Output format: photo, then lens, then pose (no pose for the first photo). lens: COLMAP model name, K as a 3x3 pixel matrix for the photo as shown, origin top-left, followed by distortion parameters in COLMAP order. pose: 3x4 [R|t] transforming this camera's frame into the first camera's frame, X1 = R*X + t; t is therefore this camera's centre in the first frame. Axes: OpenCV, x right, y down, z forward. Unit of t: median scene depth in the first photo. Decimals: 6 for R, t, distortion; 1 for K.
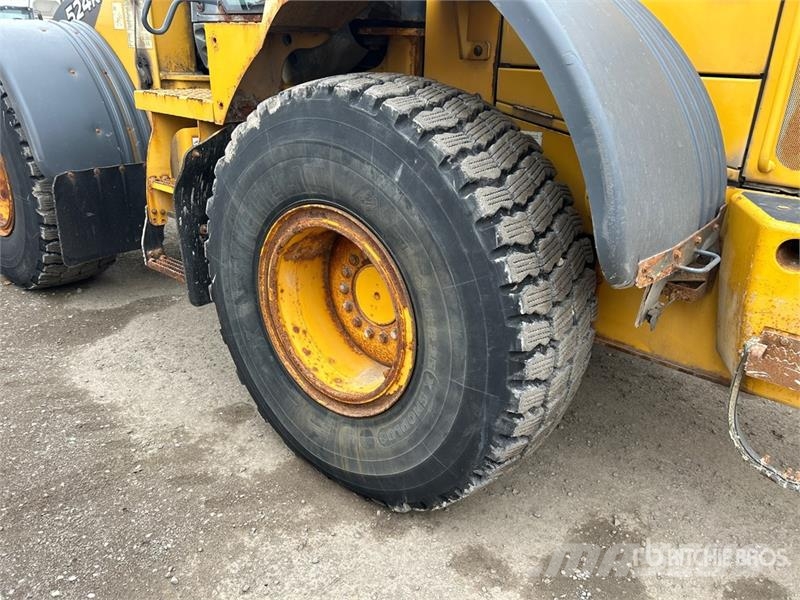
lens RADIAL K [[590.7, 0, 401.2], [0, 590.7, 293.9], [0, 0, 1]] dist [0.074764, -0.089837]
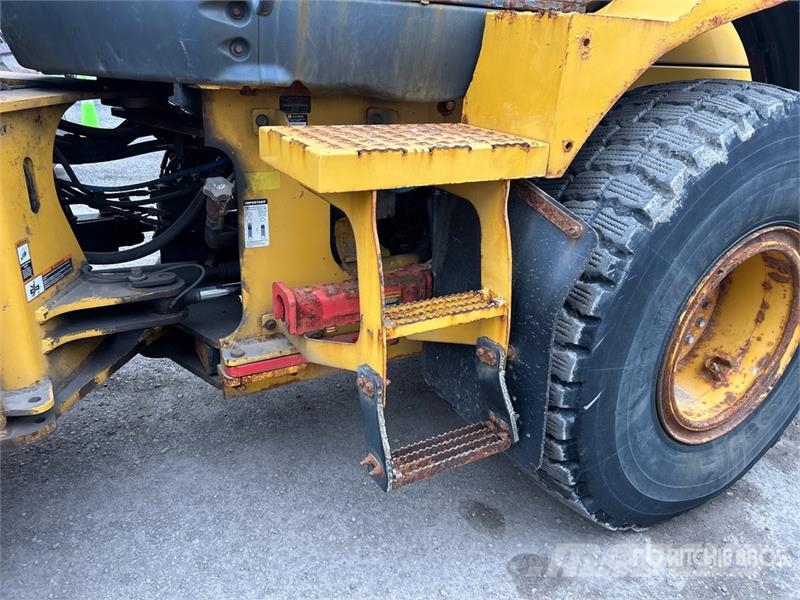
lens RADIAL K [[604.3, 0, 402.0], [0, 604.3, 293.0], [0, 0, 1]] dist [0.060604, -0.073417]
pose [[0.358021, -0.375465, 0.854896, -0.814239], [0.317364, 0.910010, 0.266762, -0.338077], [-0.878124, 0.175807, 0.444961, 0.755265]]
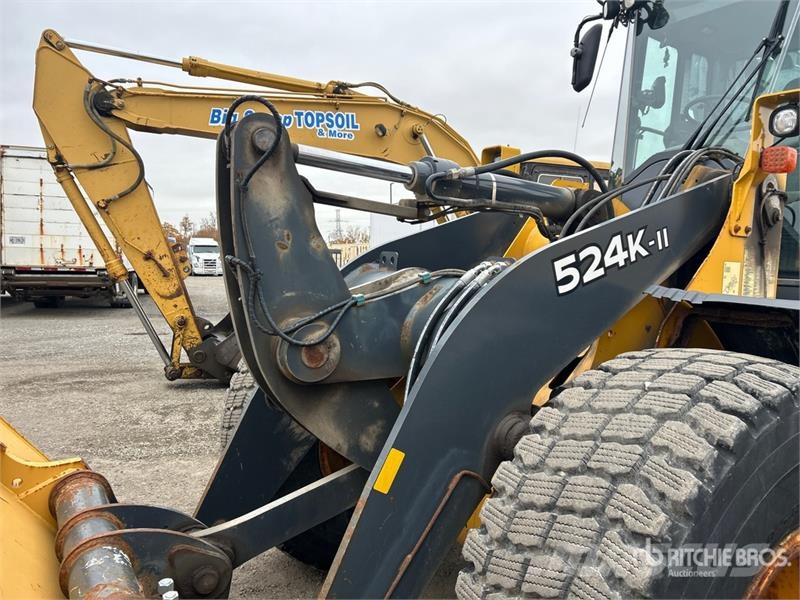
lens RADIAL K [[604.3, 0, 402.0], [0, 604.3, 293.0], [0, 0, 1]] dist [0.060604, -0.073417]
pose [[0.338488, -0.101200, 0.935513, -1.594140], [0.341909, 0.939473, -0.022082, -0.715095], [-0.876655, 0.327335, 0.352601, 1.383875]]
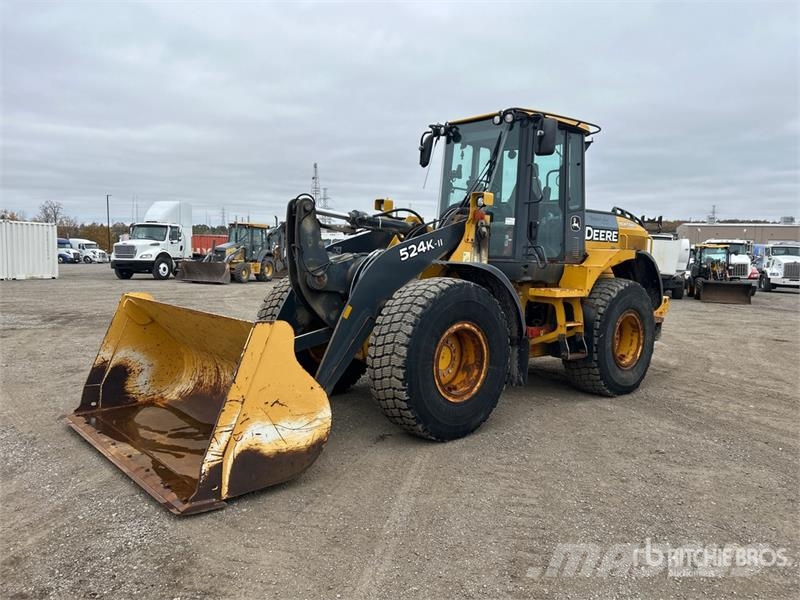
lens RADIAL K [[605.1, 0, 400.0], [0, 605.1, 300.0], [0, 0, 1]] dist [0.057798, -0.067939]
pose [[0.171768, -0.111513, 0.978806, -3.008713], [0.341000, 0.938882, 0.047124, -0.635323], [-0.924237, 0.325678, 0.199296, 1.089330]]
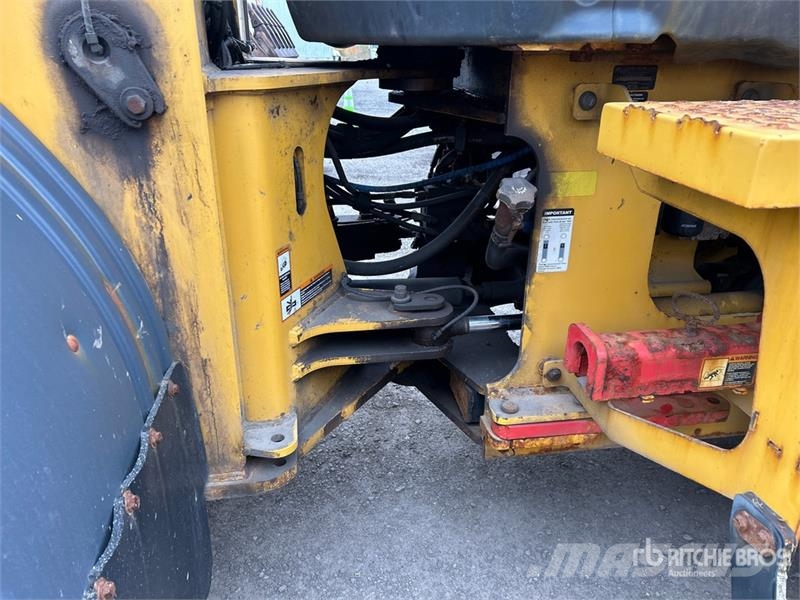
lens RADIAL K [[604.3, 0, 402.0], [0, 604.3, 293.0], [0, 0, 1]] dist [0.060604, -0.073417]
pose [[0.665919, -0.318031, 0.674840, -0.701943], [0.298428, 0.942612, 0.149741, -0.352233], [-0.683735, 0.101676, 0.722613, 0.913321]]
